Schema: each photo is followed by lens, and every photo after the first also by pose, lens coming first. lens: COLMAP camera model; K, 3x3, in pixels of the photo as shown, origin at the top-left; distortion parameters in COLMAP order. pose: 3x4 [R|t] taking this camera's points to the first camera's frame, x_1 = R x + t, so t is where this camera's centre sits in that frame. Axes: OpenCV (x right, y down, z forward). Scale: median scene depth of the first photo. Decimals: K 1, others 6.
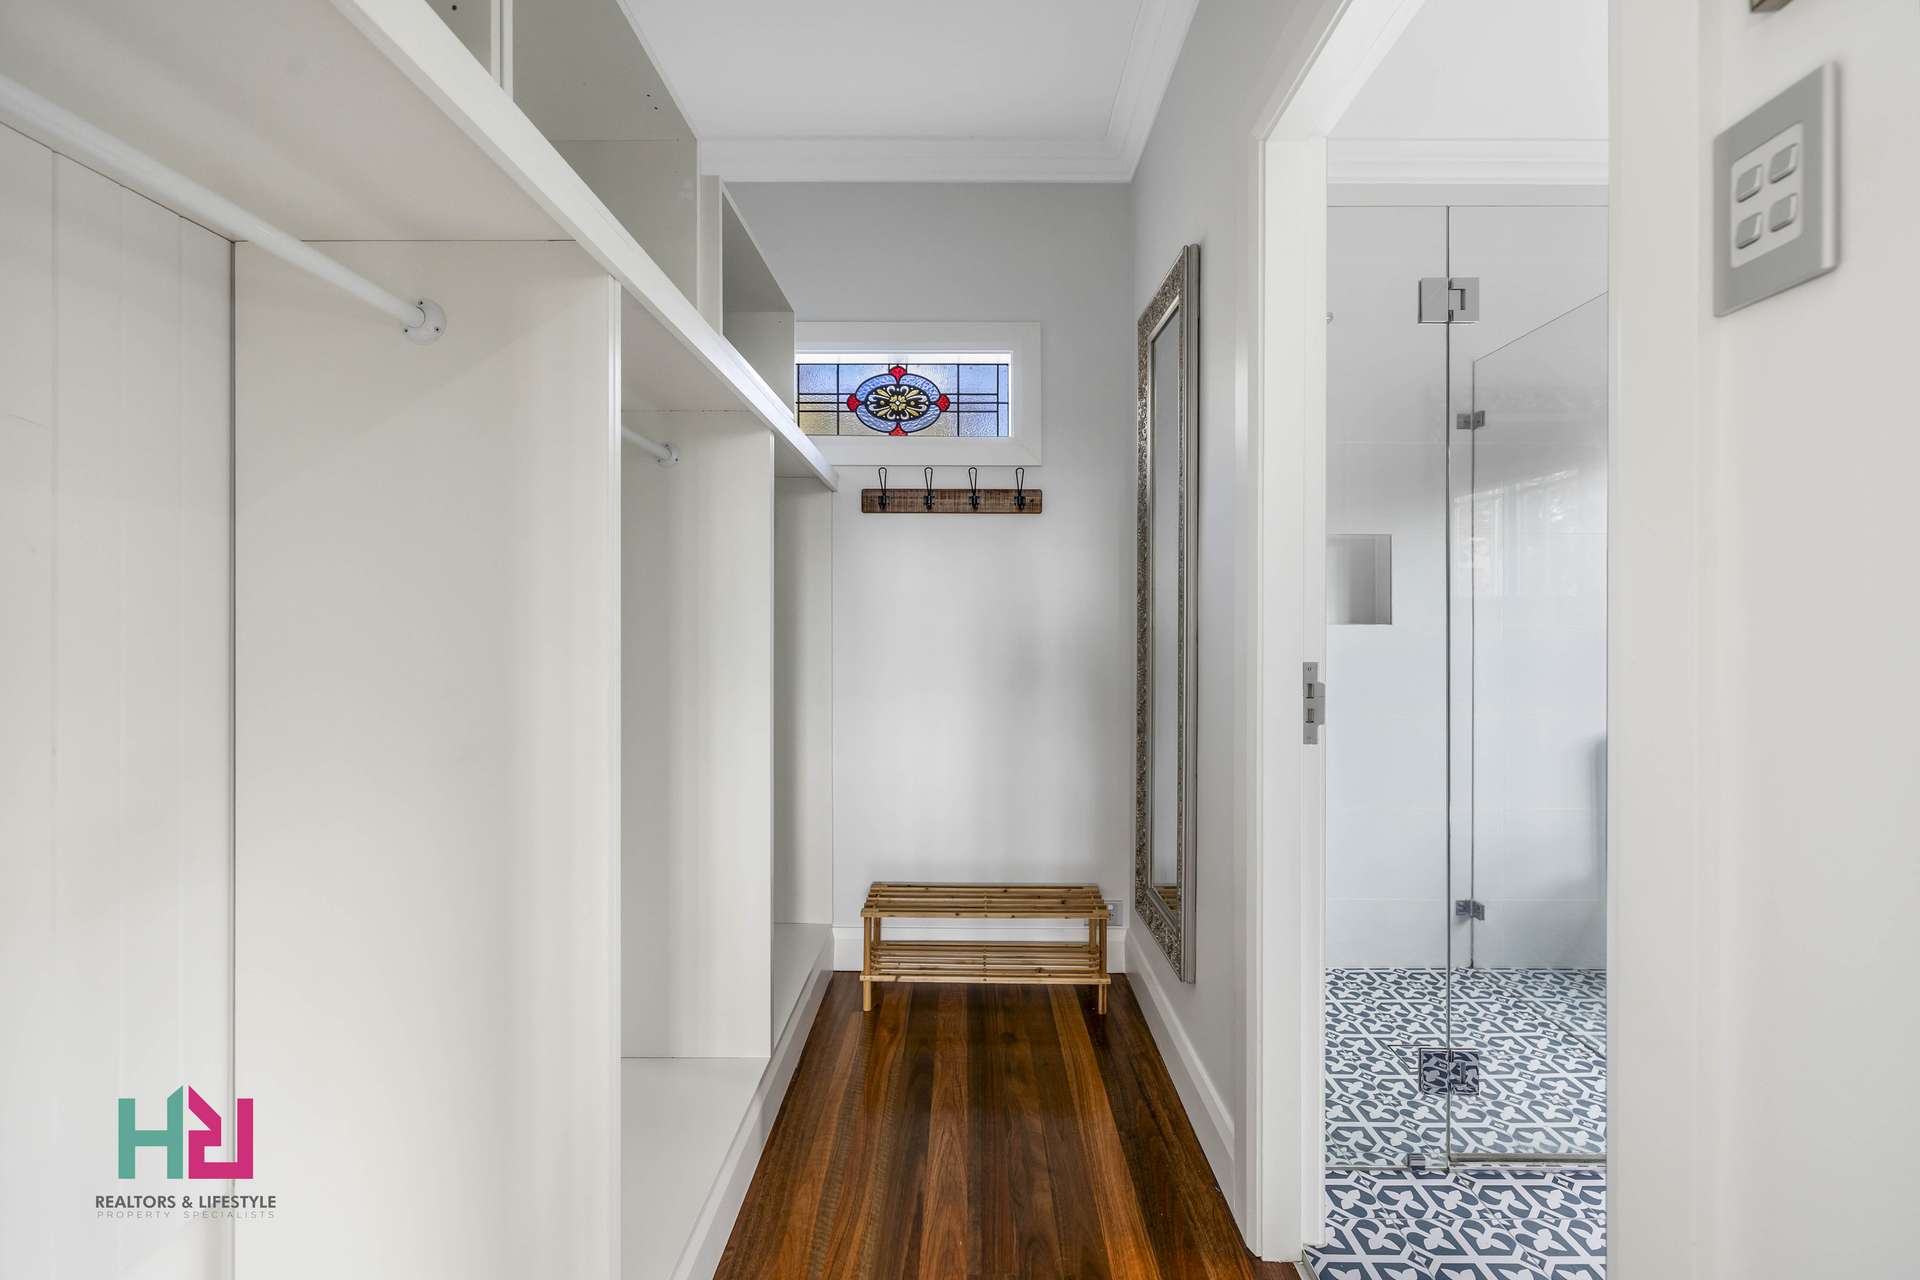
lens RADIAL K [[814.8, 0, 959.1], [0, 814.8, 631.2], [0, 0, 1]] dist [0.002791, 0.000218]
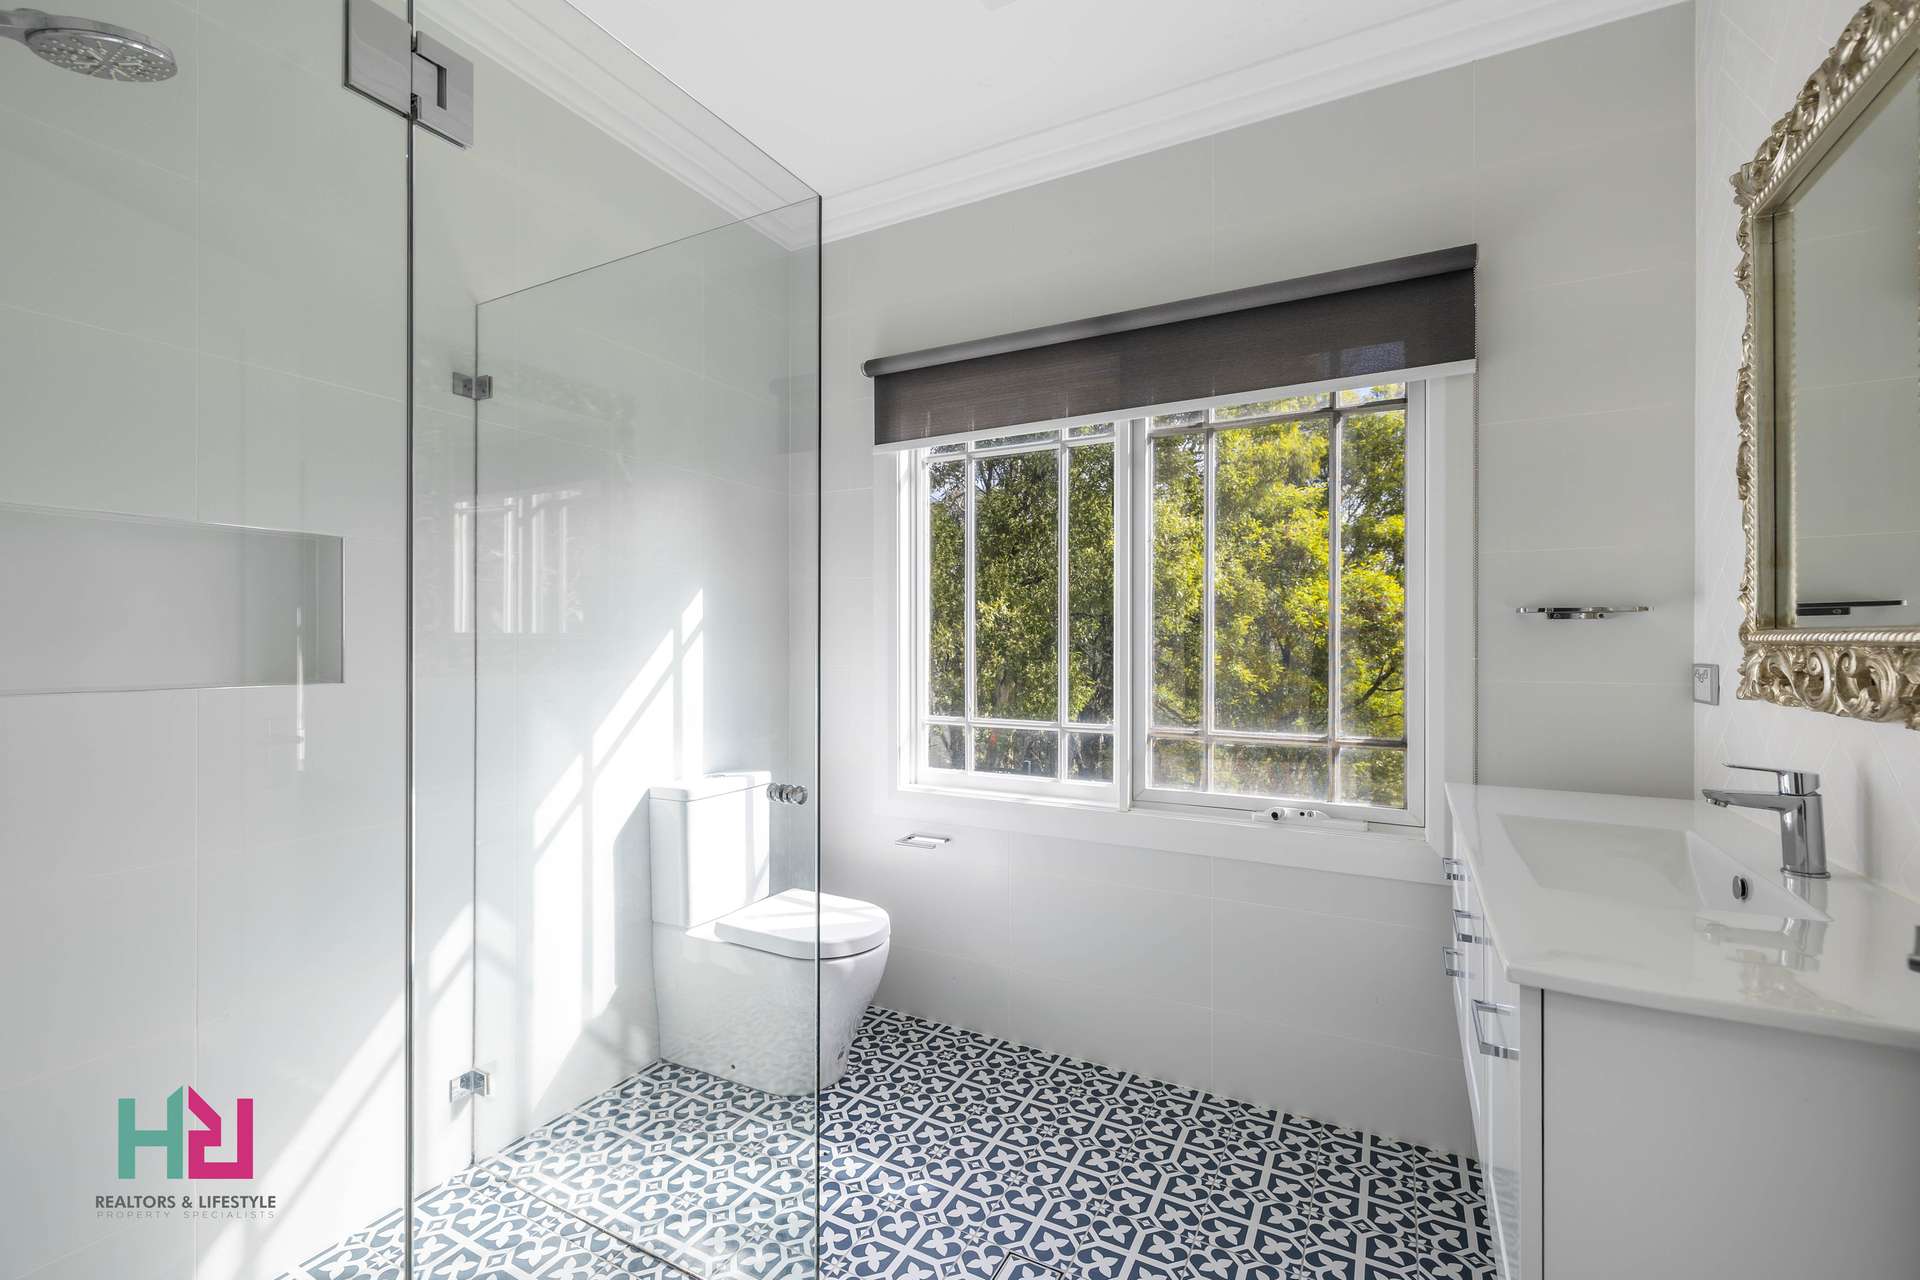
lens RADIAL K [[814.8, 0, 960.3], [0, 814.8, 639.9], [0, 0, 1]] dist [0.002791, 0.000218]
pose [[0.465634, 0.003389, 0.884971, 0.217756], [0.000367, 0.999992, -0.004022, -0.044986], [-0.884977, 0.002197, 0.465629, 0.327532]]
